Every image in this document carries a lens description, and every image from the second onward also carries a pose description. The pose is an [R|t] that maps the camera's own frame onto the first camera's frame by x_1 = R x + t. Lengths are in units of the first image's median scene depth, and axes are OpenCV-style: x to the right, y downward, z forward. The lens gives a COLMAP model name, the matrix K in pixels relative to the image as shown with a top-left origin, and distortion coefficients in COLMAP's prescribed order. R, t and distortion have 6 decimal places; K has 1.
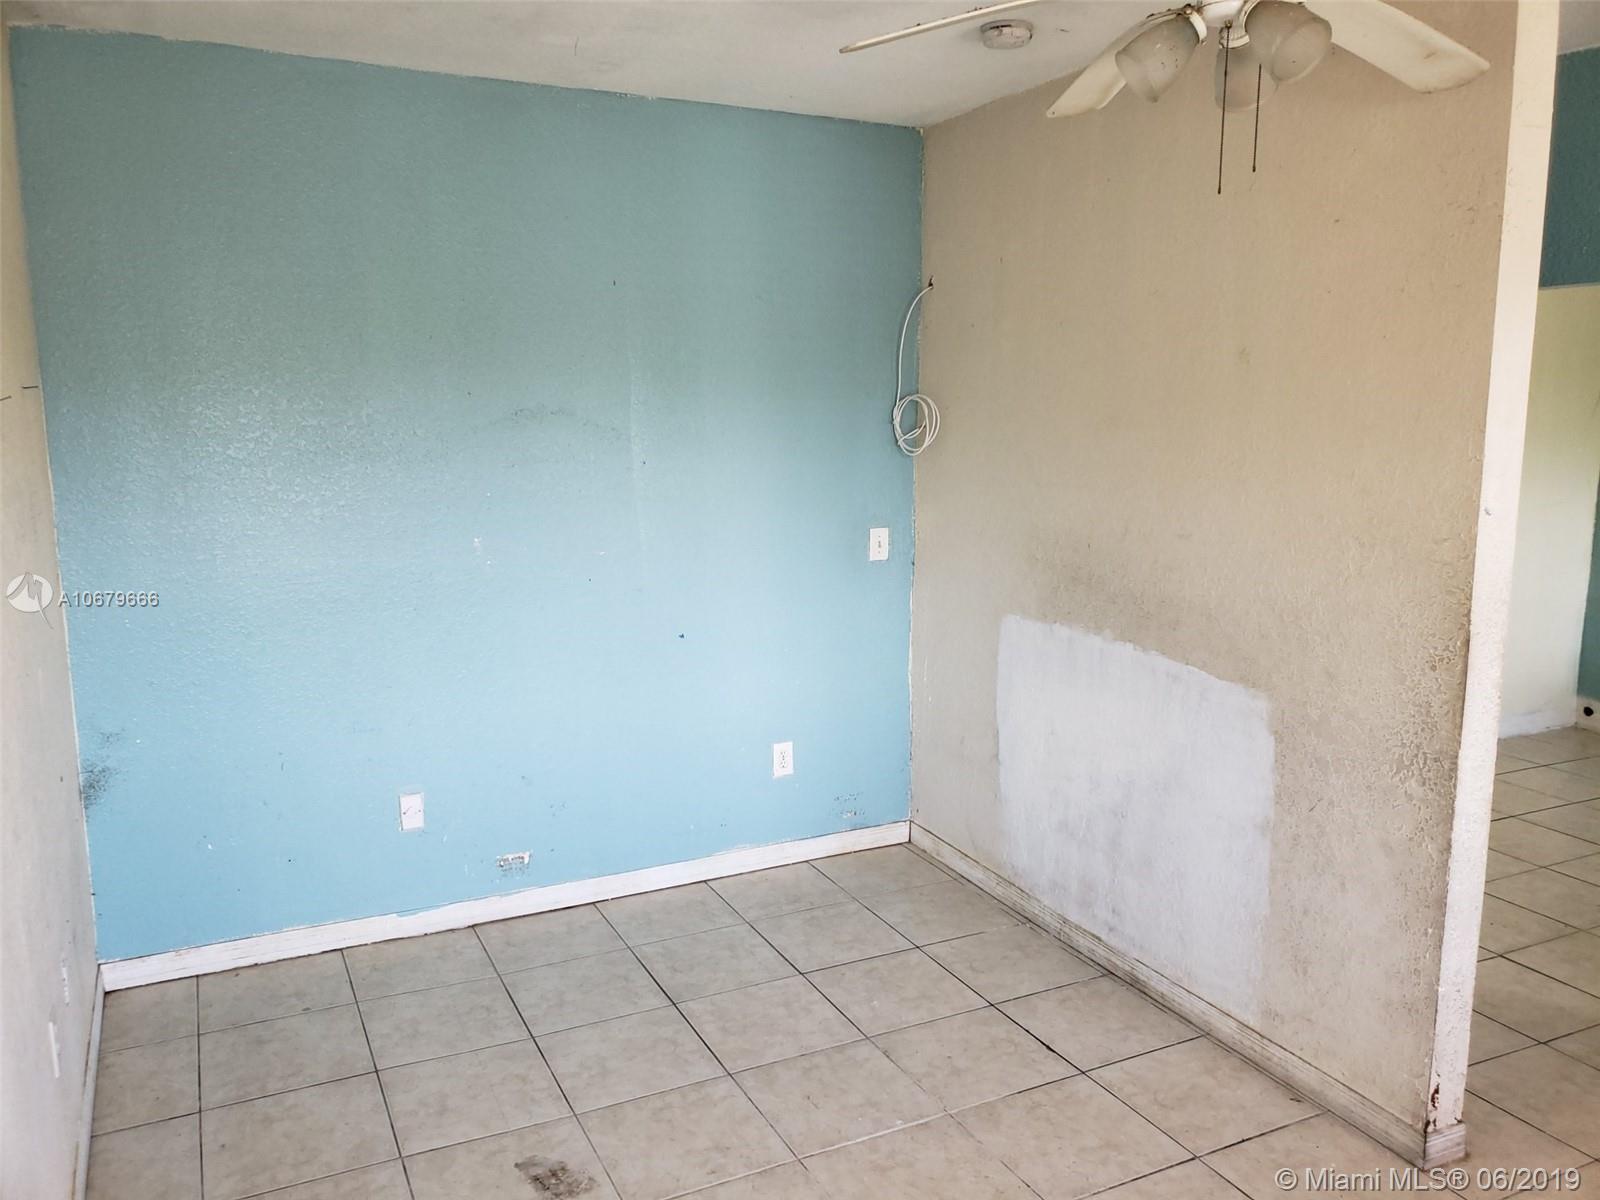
lens RADIAL K [[1260.1, 0, 795.9], [0, 1260.1, 603.9], [0, 0, 1]] dist [0.022073, 0.009447]
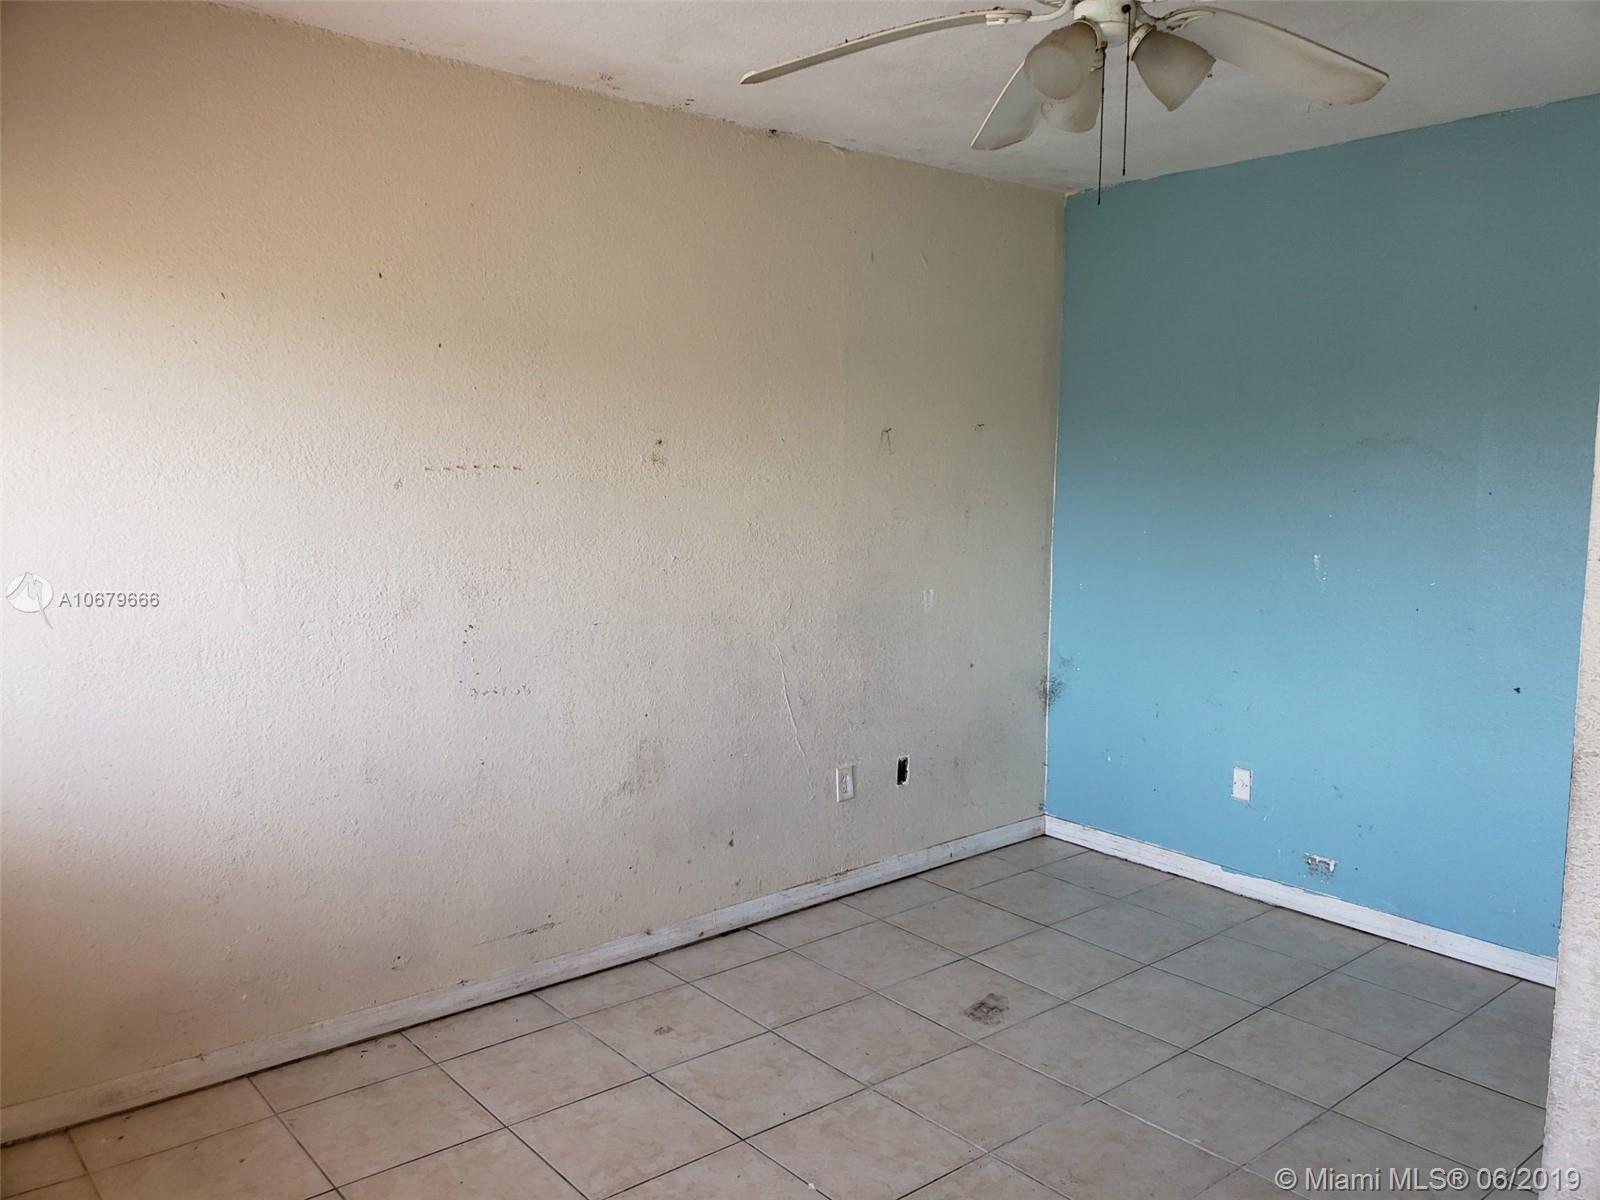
lens RADIAL K [[1240.1, 0, 799.8], [0, 1240.1, 579.6], [0, 0, 1]] dist [0.009550, -0.004207]
pose [[0.246765, 0.101357, -0.963760, 0.794968], [-0.166823, 0.984111, 0.060784, -0.025471], [0.954608, 0.145778, 0.259753, 0.344513]]
